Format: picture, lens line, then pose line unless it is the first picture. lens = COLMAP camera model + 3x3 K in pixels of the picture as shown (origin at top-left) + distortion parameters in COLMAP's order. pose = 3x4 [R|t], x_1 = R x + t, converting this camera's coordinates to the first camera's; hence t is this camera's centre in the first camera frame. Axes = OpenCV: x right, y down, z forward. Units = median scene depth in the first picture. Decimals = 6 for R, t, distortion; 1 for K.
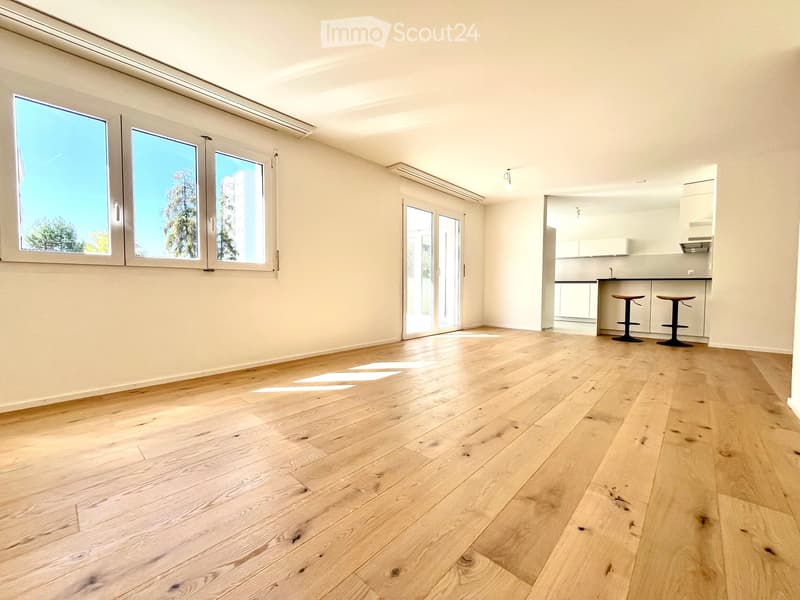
lens RADIAL K [[328.6, 0, 396.8], [0, 328.6, 299.6], [0, 0, 1]] dist [0.001305, 0.001508]
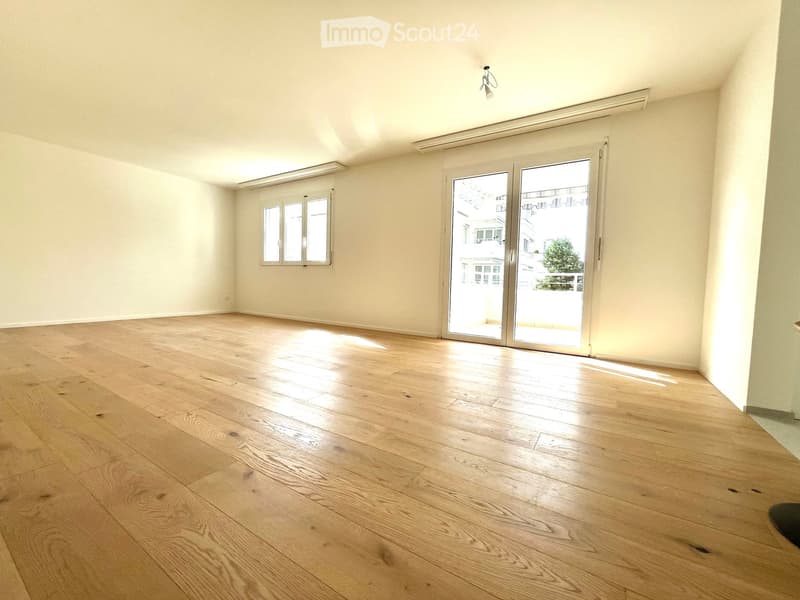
lens RADIAL K [[328.6, 0, 398.7], [0, 328.6, 296.5], [0, 0, 1]] dist [0.001305, 0.001508]
pose [[0.179429, 0.045140, -0.982735, 0.820969], [-0.066806, 0.997200, 0.033607, -0.007181], [0.981500, 0.059622, 0.181942, 0.705409]]
